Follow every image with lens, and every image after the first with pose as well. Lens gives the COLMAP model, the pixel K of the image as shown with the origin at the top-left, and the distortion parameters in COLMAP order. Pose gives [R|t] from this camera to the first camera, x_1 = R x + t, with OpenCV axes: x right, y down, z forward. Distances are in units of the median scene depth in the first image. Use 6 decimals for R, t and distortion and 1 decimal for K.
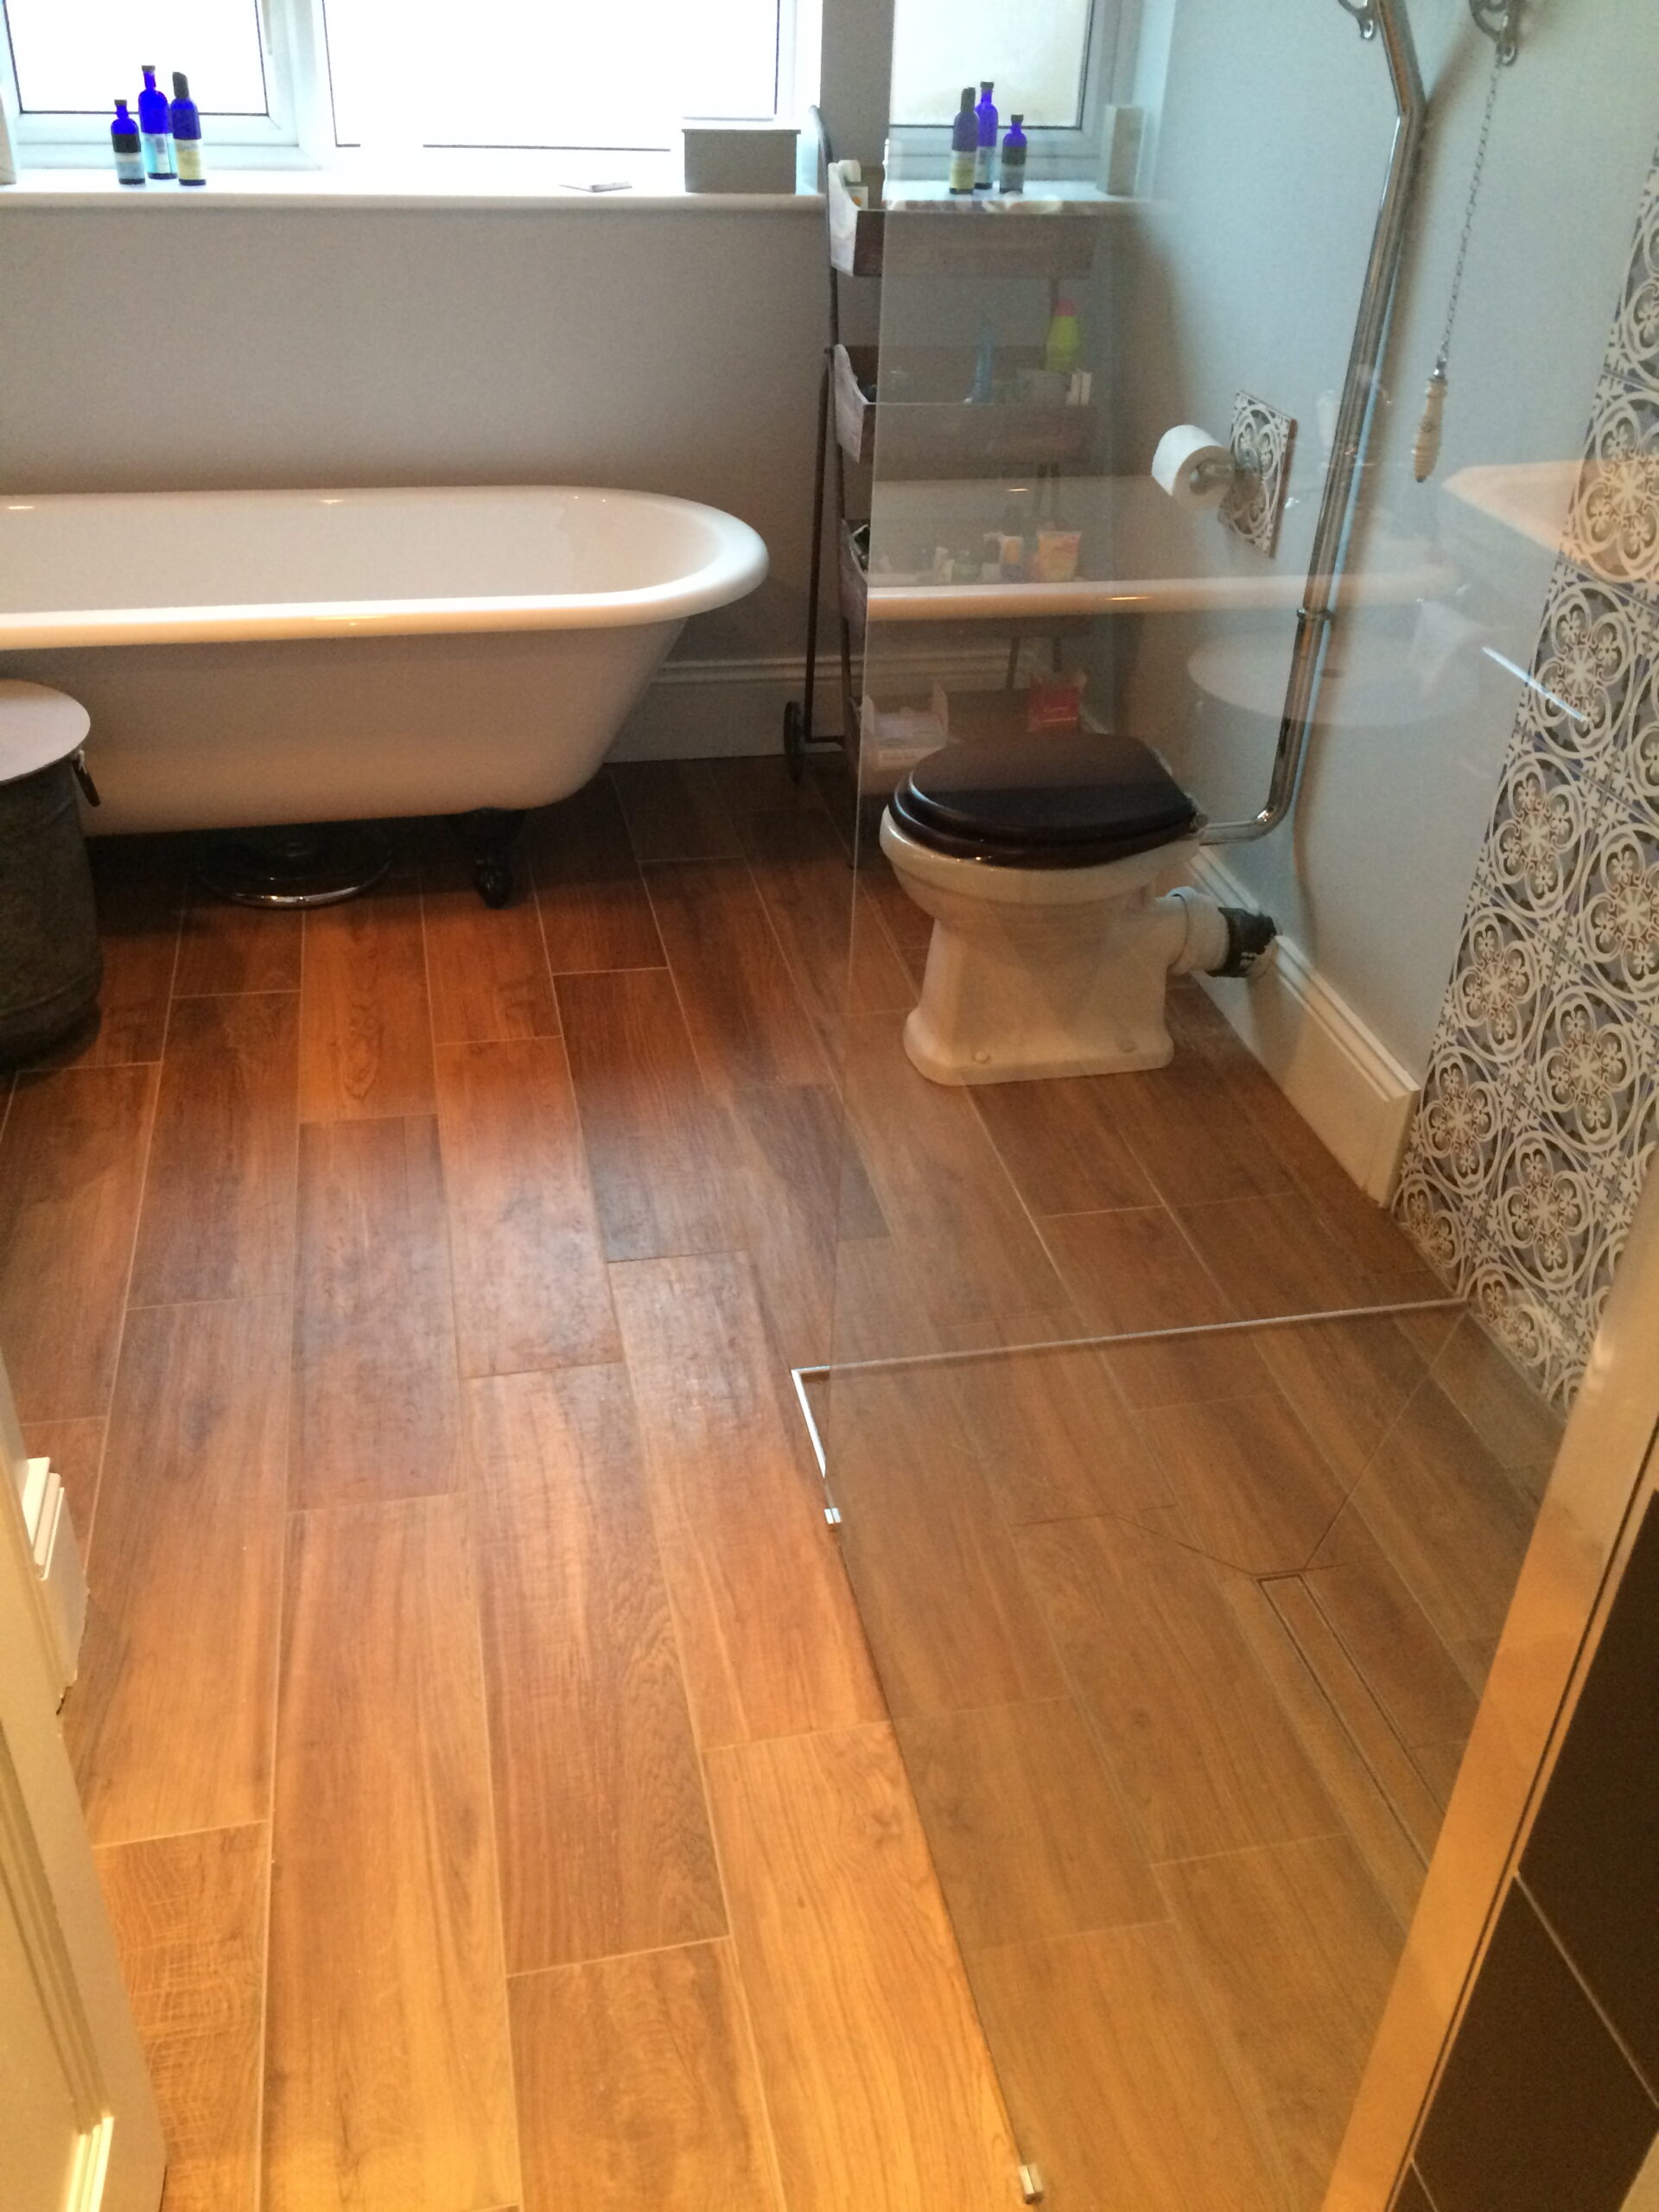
lens RADIAL K [[1901.7, 0, 826.7], [0, 1901.7, 1112.2], [0, 0, 1]] dist [0.076288, -0.120359]
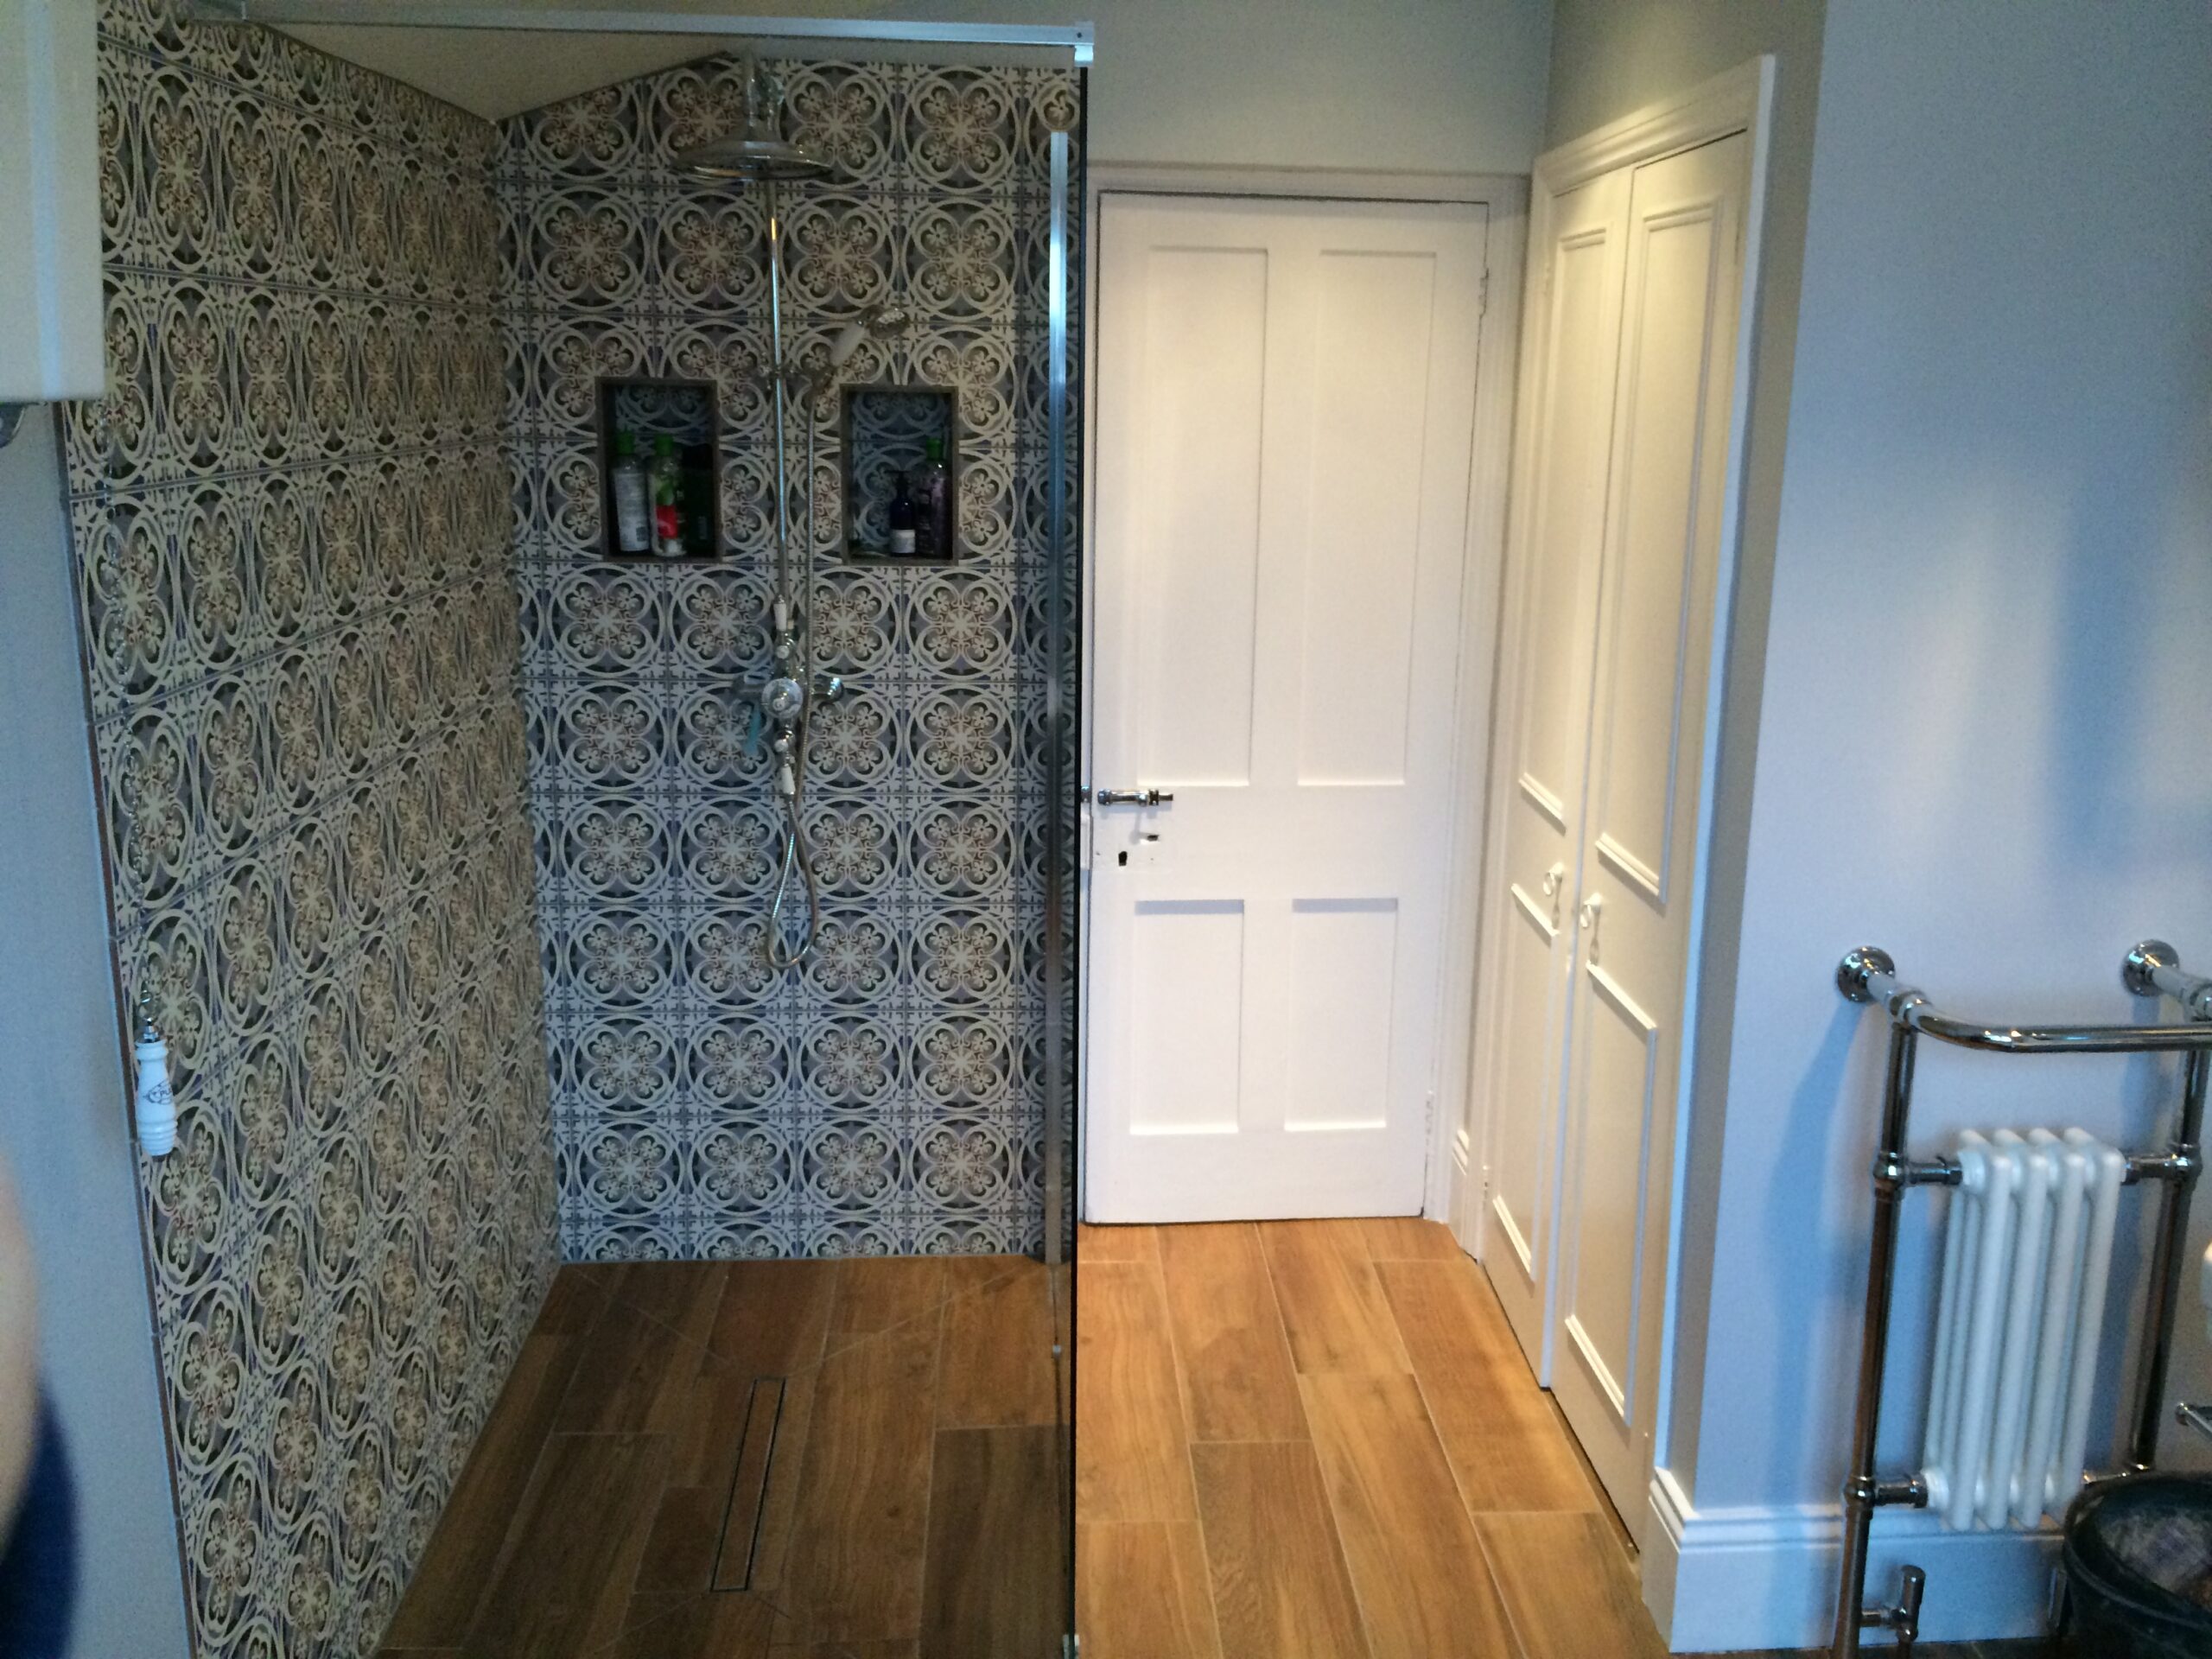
lens RADIAL K [[1885.2, 0, 1102.4], [0, 1885.2, 827.2], [0, 0, 1]] dist [0.072418, -0.106590]
pose [[-0.986011, -0.084692, 0.143559, -0.106629], [0.045118, 0.693519, 0.719024, -0.750199], [-0.160456, 0.715443, -0.679996, 1.093643]]
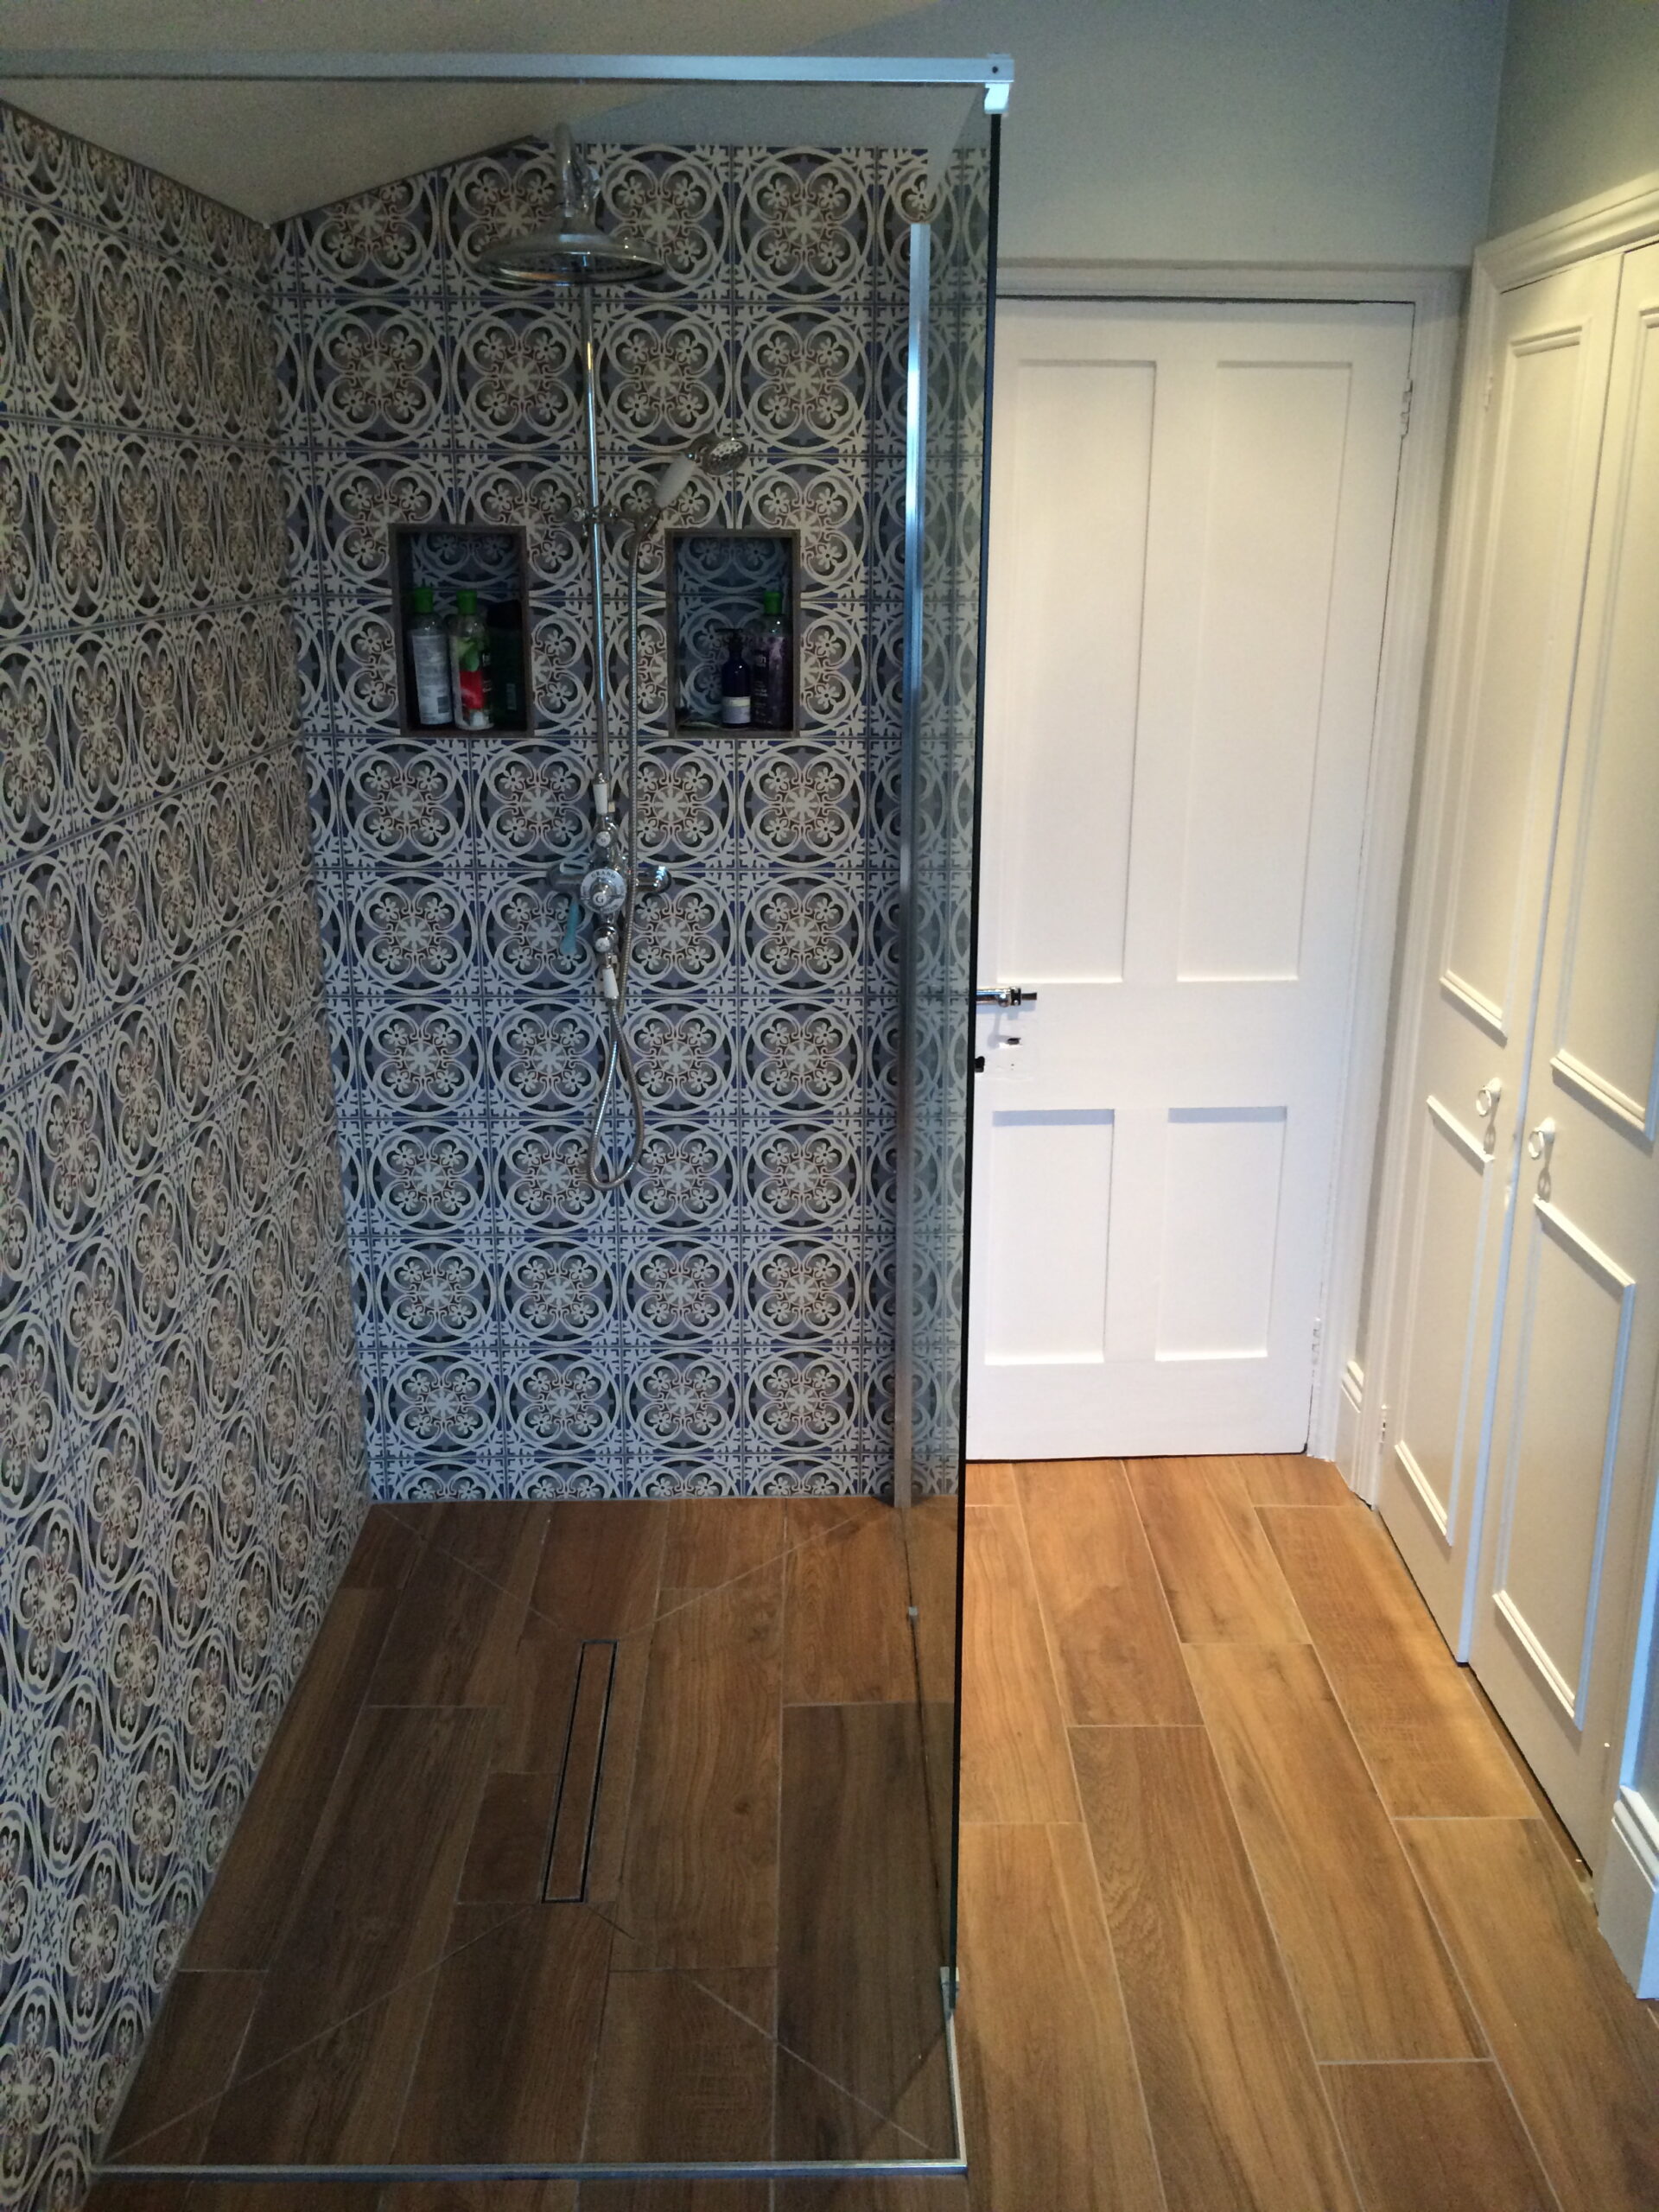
lens RADIAL K [[1901.7, 0, 826.7], [0, 1901.7, 1112.2], [0, 0, 1]] dist [0.076288, -0.120359]
pose [[-0.979714, -0.093709, 0.177143, -0.054329], [0.076098, 0.643772, 0.761424, -0.684152], [-0.185392, 0.759458, -0.623581, 0.996744]]
